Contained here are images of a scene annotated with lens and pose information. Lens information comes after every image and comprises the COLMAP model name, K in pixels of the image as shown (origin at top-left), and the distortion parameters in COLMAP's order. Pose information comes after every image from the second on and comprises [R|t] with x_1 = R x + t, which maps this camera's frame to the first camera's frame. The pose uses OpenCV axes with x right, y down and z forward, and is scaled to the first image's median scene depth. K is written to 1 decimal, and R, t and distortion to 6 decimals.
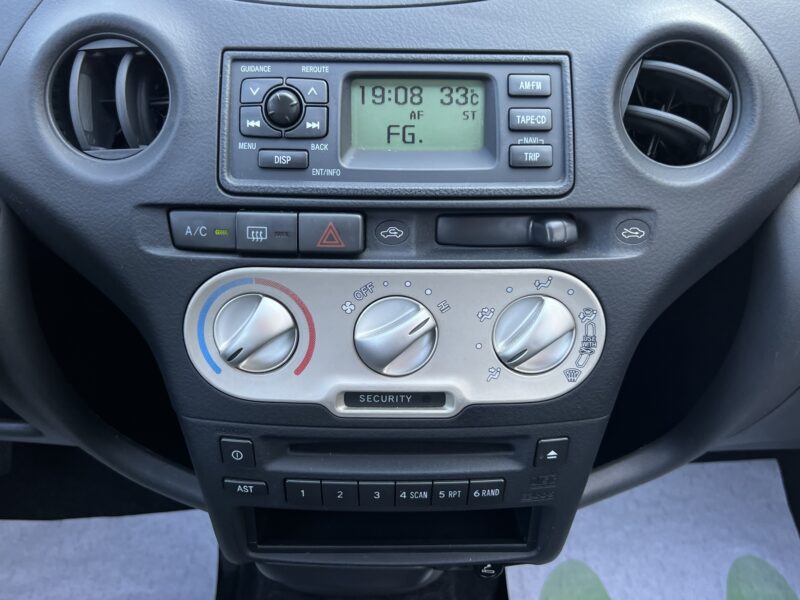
lens RADIAL K [[761.7, 0, 392.4], [0, 761.7, 310.0], [0, 0, 1]] dist [0.067140, -0.152087]
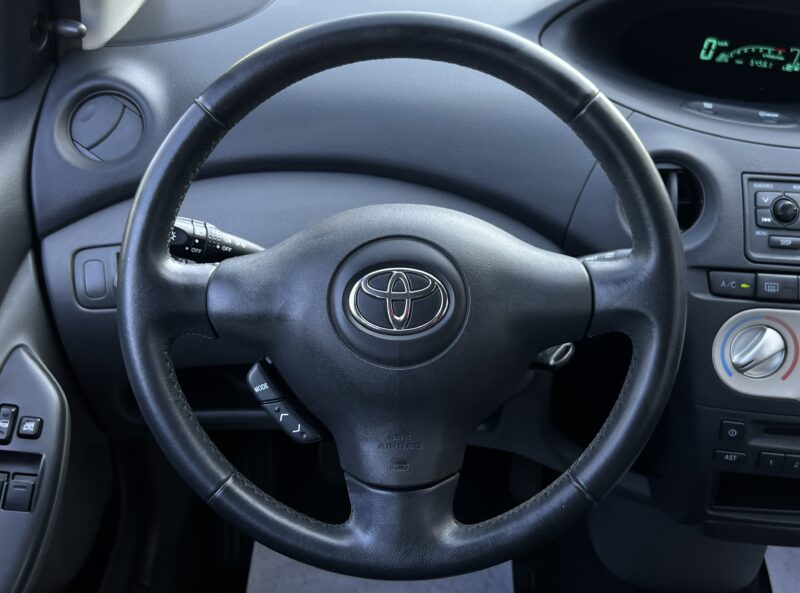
lens RADIAL K [[869.6, 0, 400.1], [0, 869.6, 305.9], [0, 0, 1]] dist [0.126518, -0.323082]
pose [[0.997818, 0.047165, -0.046211, -0.825279], [-0.051659, 0.993500, -0.101439, 0.157456], [0.041127, 0.103605, 0.993768, -0.817270]]
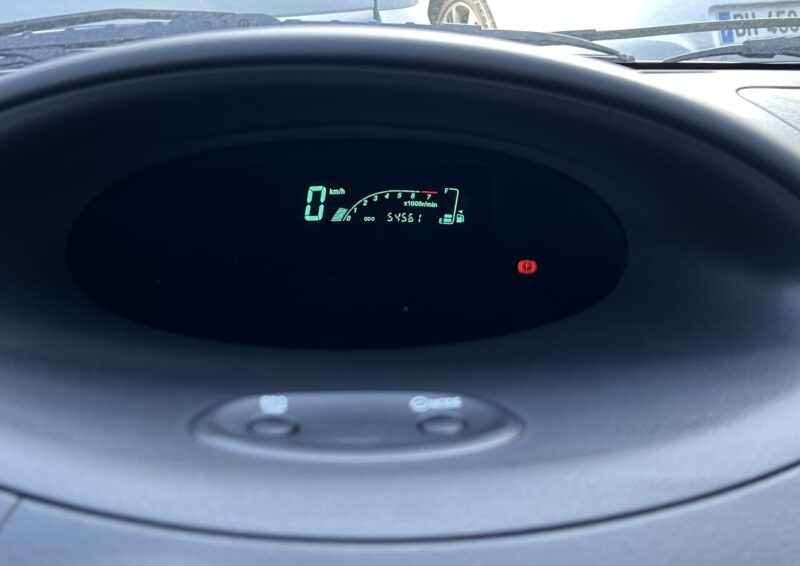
lens RADIAL K [[1030.3, 0, 400.5], [0, 1030.3, 283.1], [0, 0, 1]] dist [0.006419, 0.004532]
pose [[0.949941, -0.104579, 0.294407, -0.374940], [0.187301, 0.944830, -0.268727, -0.387604], [-0.250061, 0.310418, 0.917120, 0.344736]]
